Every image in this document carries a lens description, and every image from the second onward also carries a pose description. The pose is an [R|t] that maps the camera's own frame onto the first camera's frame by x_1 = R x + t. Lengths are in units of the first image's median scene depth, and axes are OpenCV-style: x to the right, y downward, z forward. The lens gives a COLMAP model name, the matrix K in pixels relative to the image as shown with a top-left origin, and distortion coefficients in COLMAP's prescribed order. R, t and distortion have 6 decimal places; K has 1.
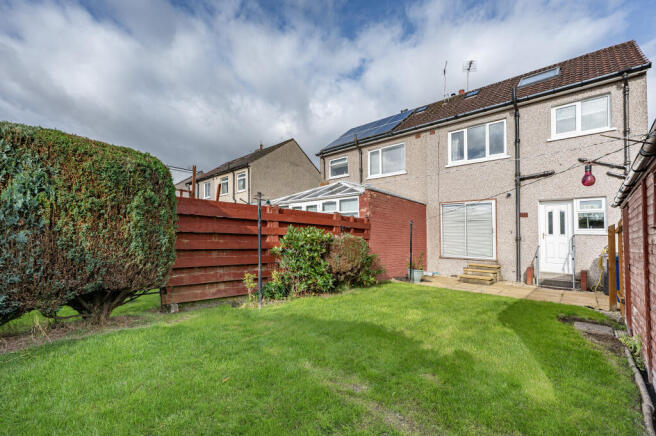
lens RADIAL K [[265.3, 0, 328.2], [0, 265.3, 224.5], [0, 0, 1]] dist [-0.001604, -0.000280]
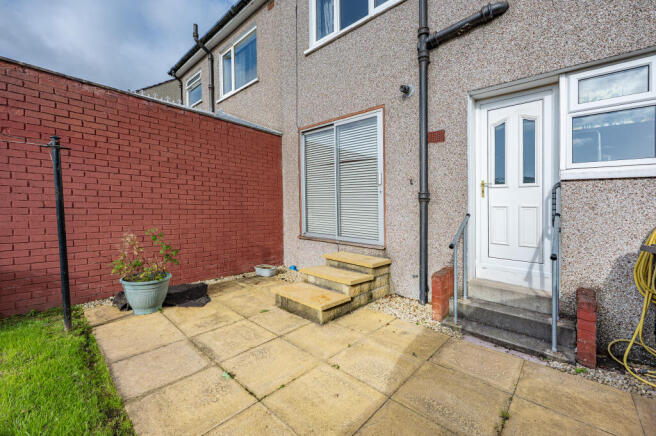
lens RADIAL K [[265.3, 0, 324.7], [0, 265.3, 200.3], [0, 0, 1]] dist [-0.001604, -0.000280]
pose [[0.999630, 0.004939, 0.026759, 0.547903], [-0.005540, 0.999733, 0.022433, 0.050042], [-0.026641, -0.022572, 0.999390, 0.592036]]
